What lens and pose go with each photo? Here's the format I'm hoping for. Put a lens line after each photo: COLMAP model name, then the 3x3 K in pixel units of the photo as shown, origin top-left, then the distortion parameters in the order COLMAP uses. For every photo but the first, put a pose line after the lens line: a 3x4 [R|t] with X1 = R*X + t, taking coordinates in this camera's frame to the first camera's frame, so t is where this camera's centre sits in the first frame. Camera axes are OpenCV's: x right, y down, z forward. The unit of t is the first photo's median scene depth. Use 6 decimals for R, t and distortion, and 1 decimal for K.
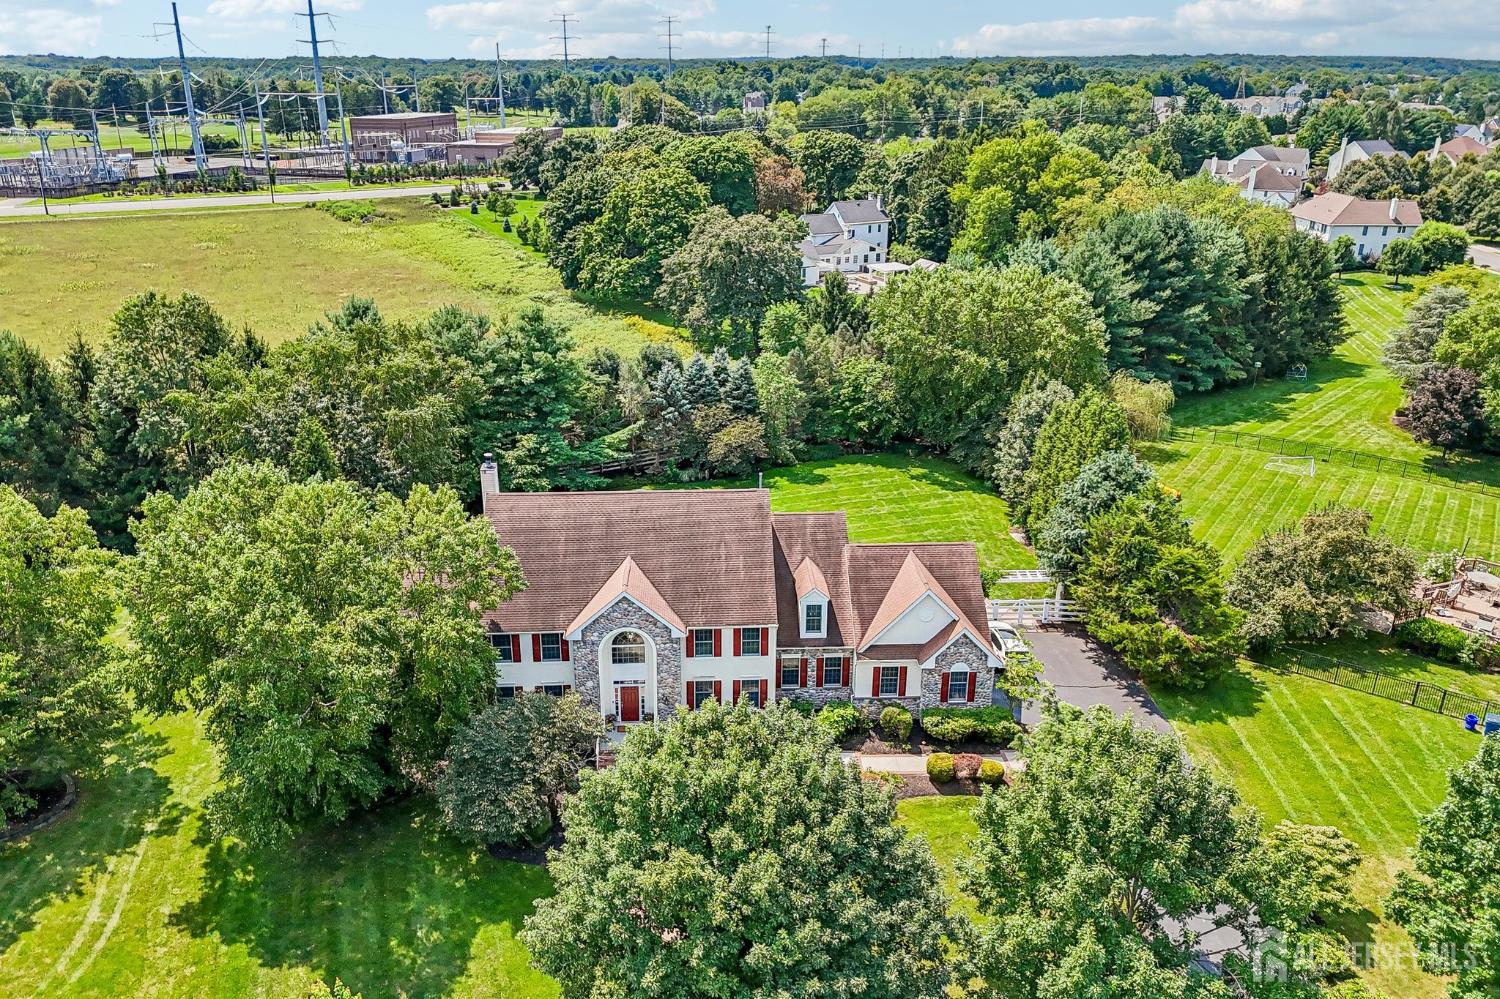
lens RADIAL K [[1091.8, 0, 742.1], [0, 1091.8, 457.5], [0, 0, 1]] dist [0.058479, -0.105645]
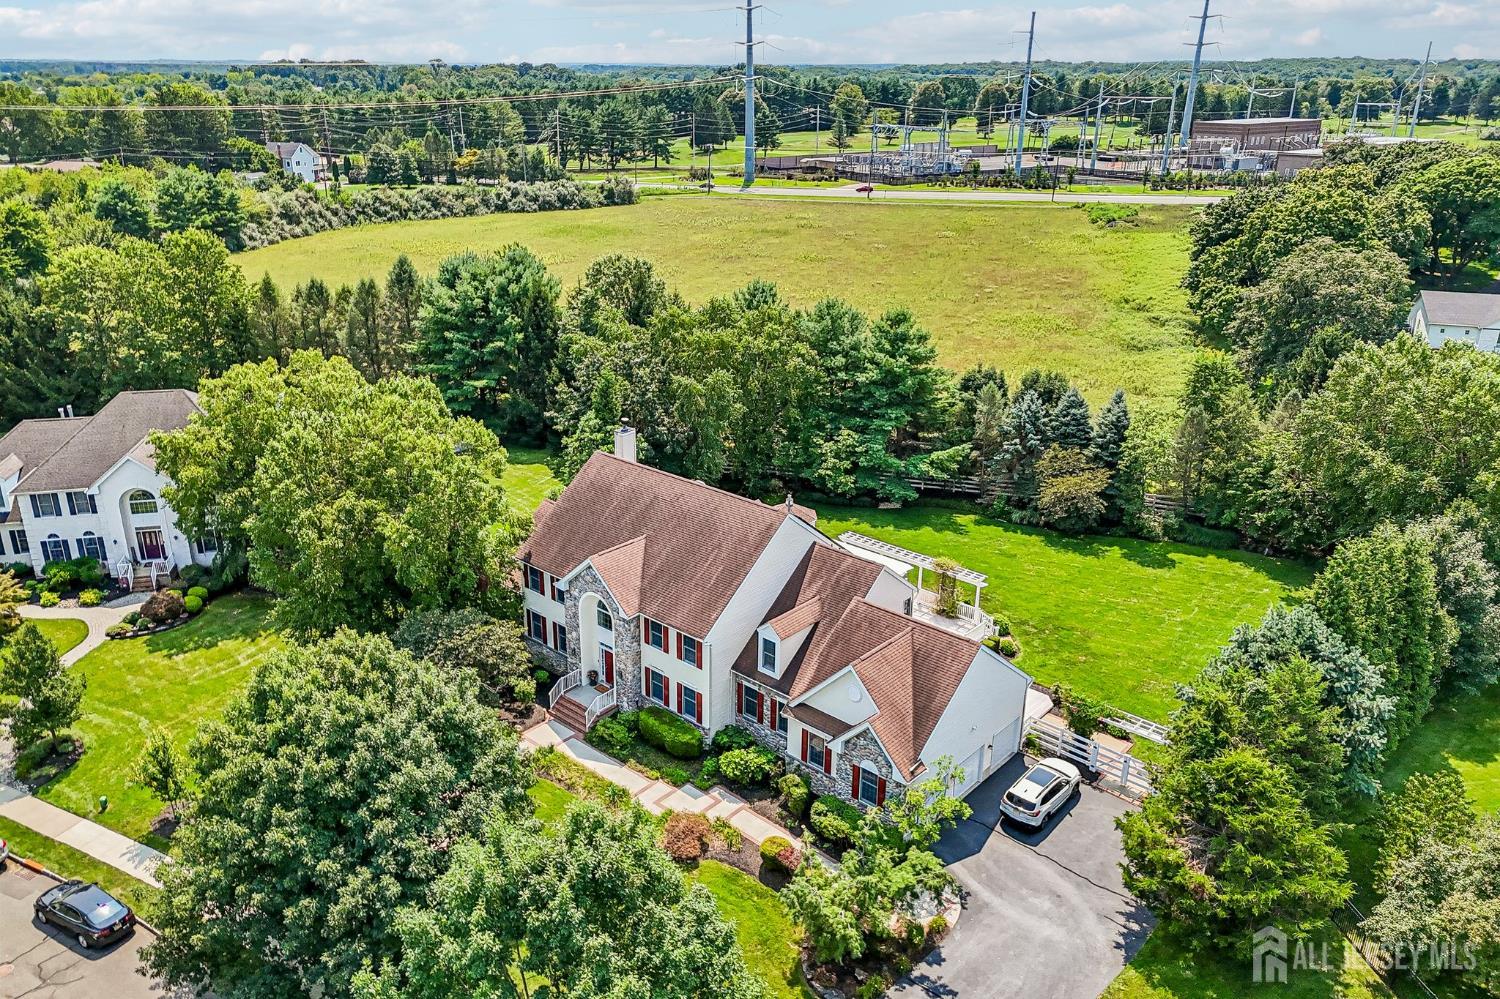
lens RADIAL K [[1091.8, 0, 742.1], [0, 1091.8, 457.5], [0, 0, 1]] dist [0.058479, -0.105645]
pose [[0.708611, 0.228289, -0.667648, 0.427186], [-0.230209, 0.969237, 0.087079, -0.063476], [0.666989, 0.091994, 0.739367, 0.178981]]
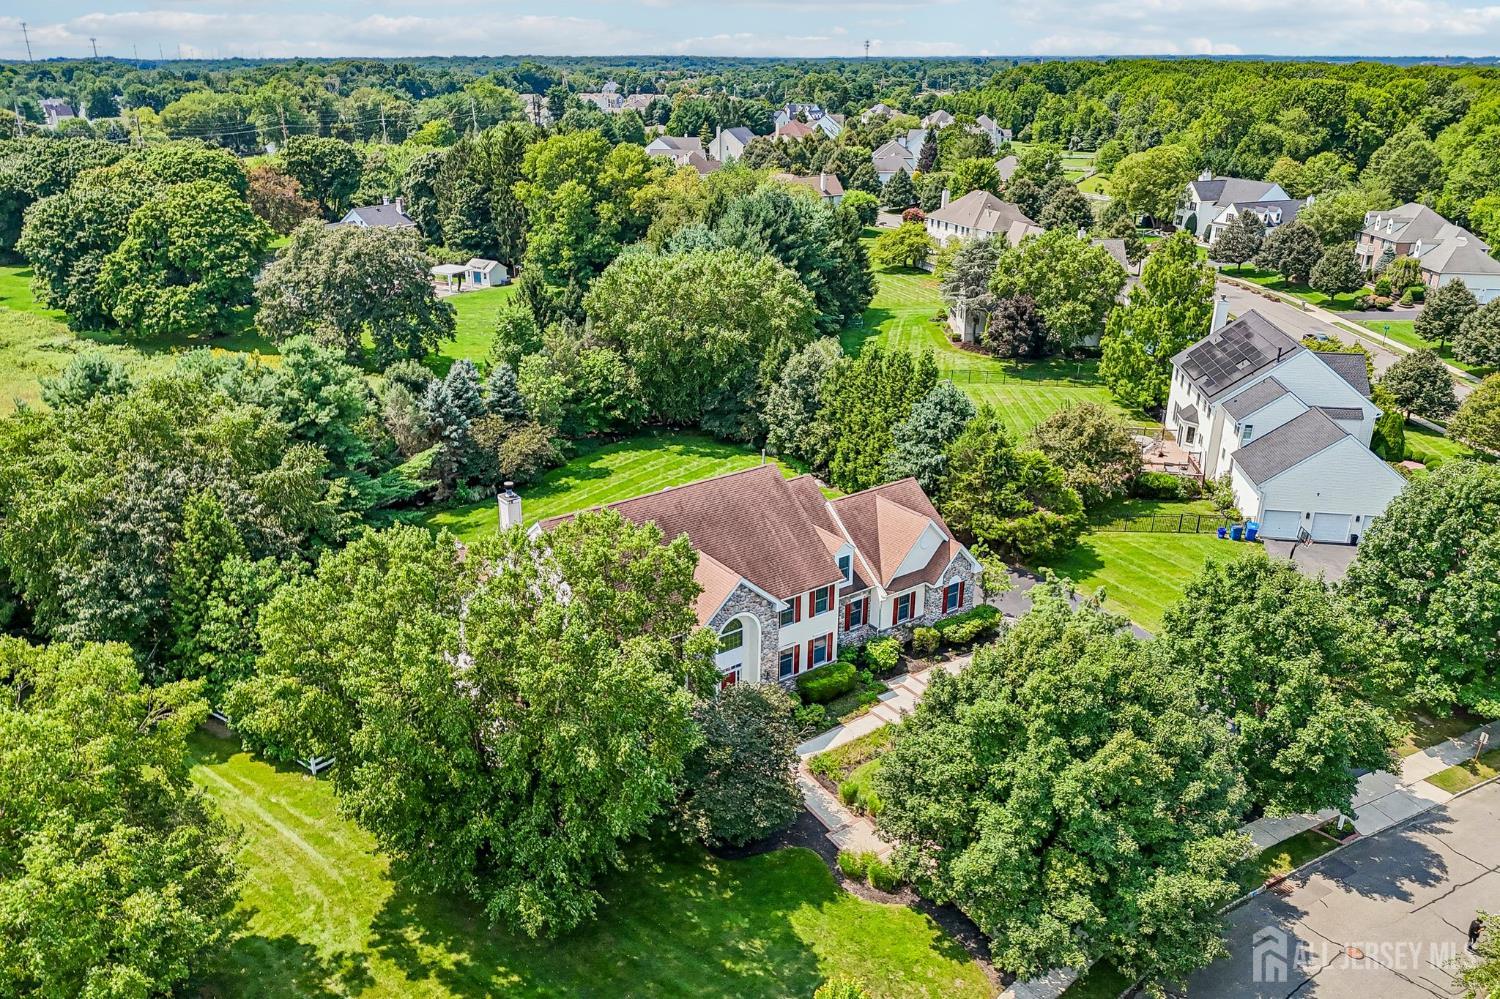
lens RADIAL K [[1086.4, 0, 749.4], [0, 1086.4, 456.7], [0, 0, 1]] dist [-0.004415, -0.001071]
pose [[0.841055, -0.181775, 0.509494, -0.356876], [0.180526, 0.982173, 0.052409, -0.024620], [-0.509938, 0.047898, 0.858877, 0.071296]]
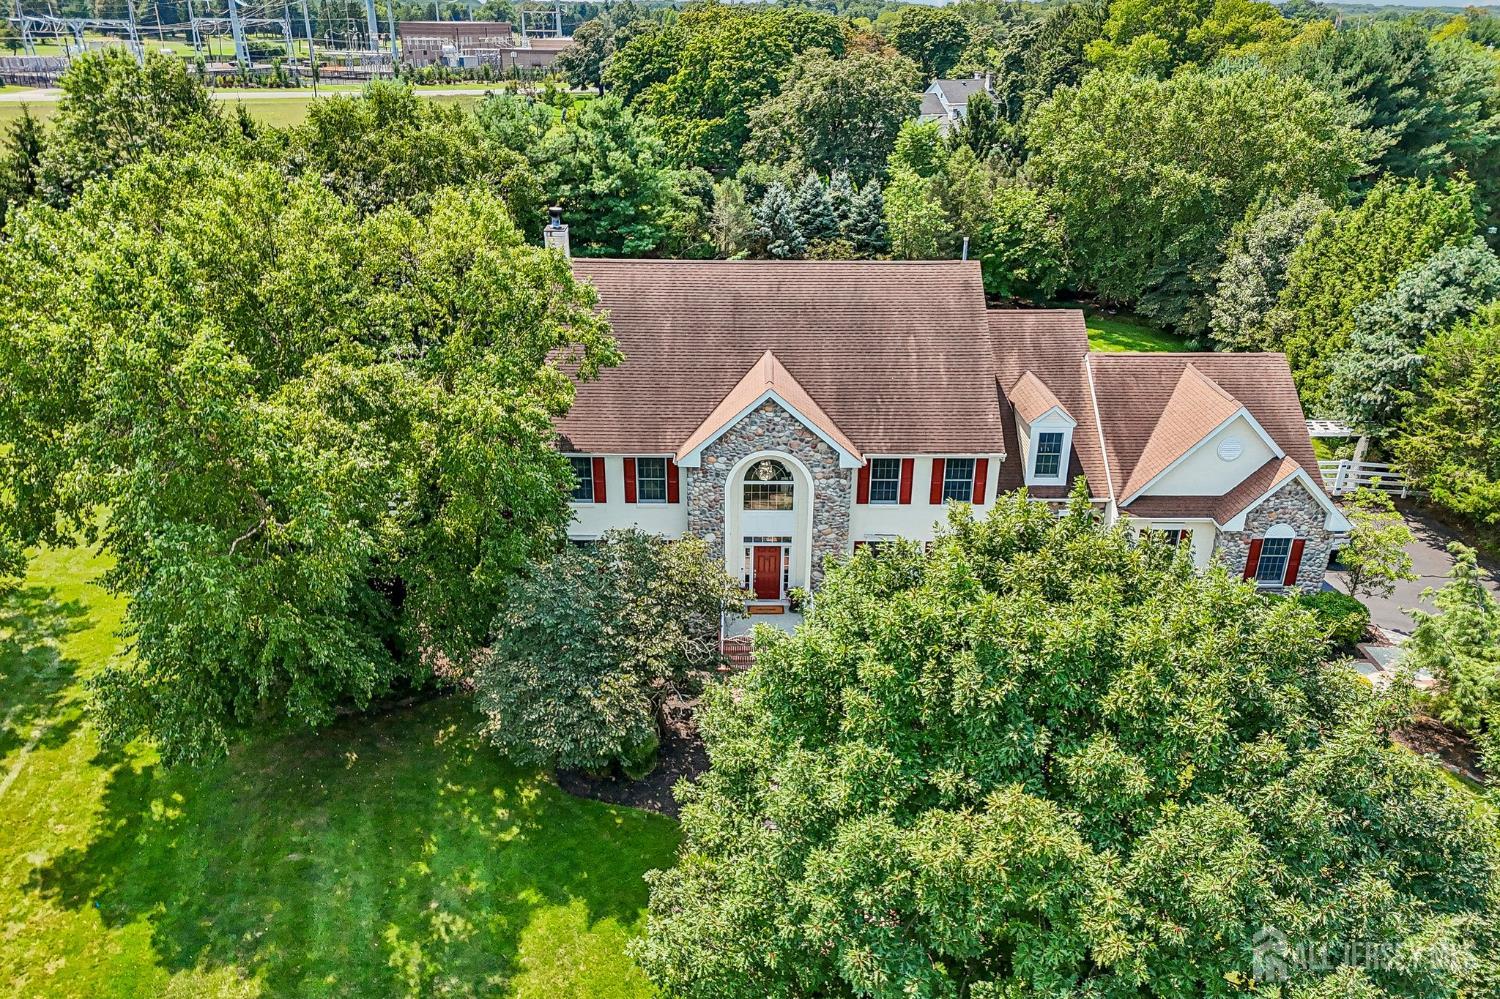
lens RADIAL K [[1113.4, 0, 748.5], [0, 1113.4, 456.7], [0, 0, 1]] dist [0.004551, 0.003648]
pose [[0.998915, 0.023808, -0.040034, -0.057149], [-0.022071, 0.998818, 0.043300, 0.082198], [0.041018, -0.042369, 0.998260, 0.220412]]
